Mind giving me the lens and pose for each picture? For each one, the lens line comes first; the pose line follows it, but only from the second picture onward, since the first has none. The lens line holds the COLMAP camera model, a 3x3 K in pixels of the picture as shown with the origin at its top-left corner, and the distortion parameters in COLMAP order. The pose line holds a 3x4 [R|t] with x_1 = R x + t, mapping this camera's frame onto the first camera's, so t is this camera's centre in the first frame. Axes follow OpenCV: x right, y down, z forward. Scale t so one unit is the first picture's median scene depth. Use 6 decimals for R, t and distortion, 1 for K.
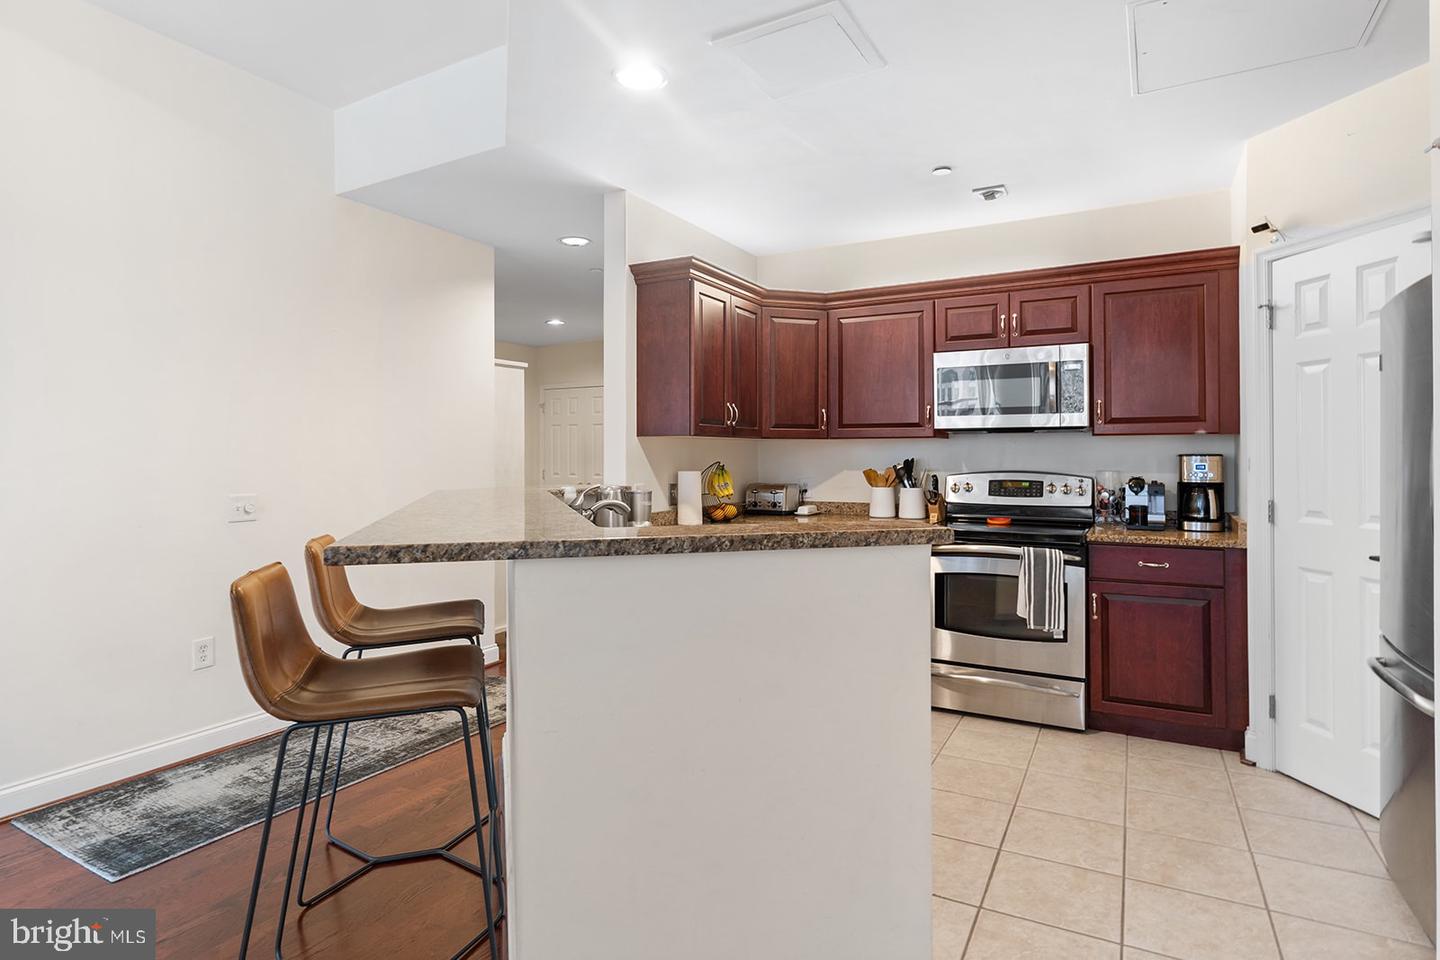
lens RADIAL K [[743.4, 0, 741.0], [0, 743.4, 444.0], [0, 0, 1]] dist [-0.003211, 0.000936]
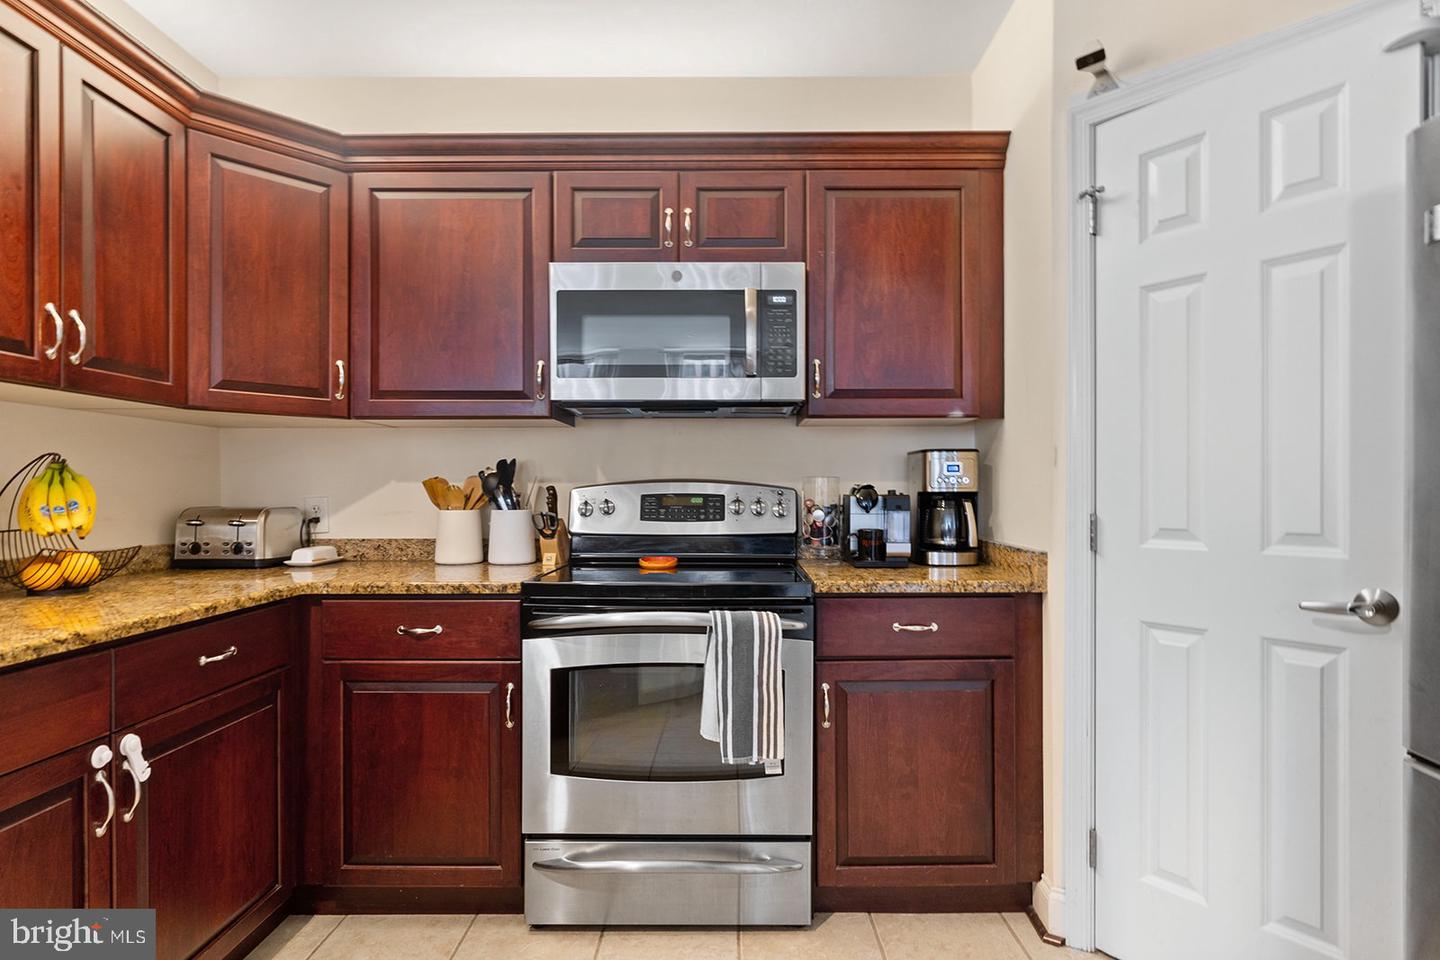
lens RADIAL K [[744.1, 0, 715.4], [0, 744.1, 487.3], [0, 0, 1]] dist [-0.003731, 0.000827]
pose [[0.891812, 0.000911, 0.452406, 0.124913], [-0.005489, 0.999946, 0.008807, 0.040205], [-0.452373, -0.010337, 0.891769, 0.472560]]
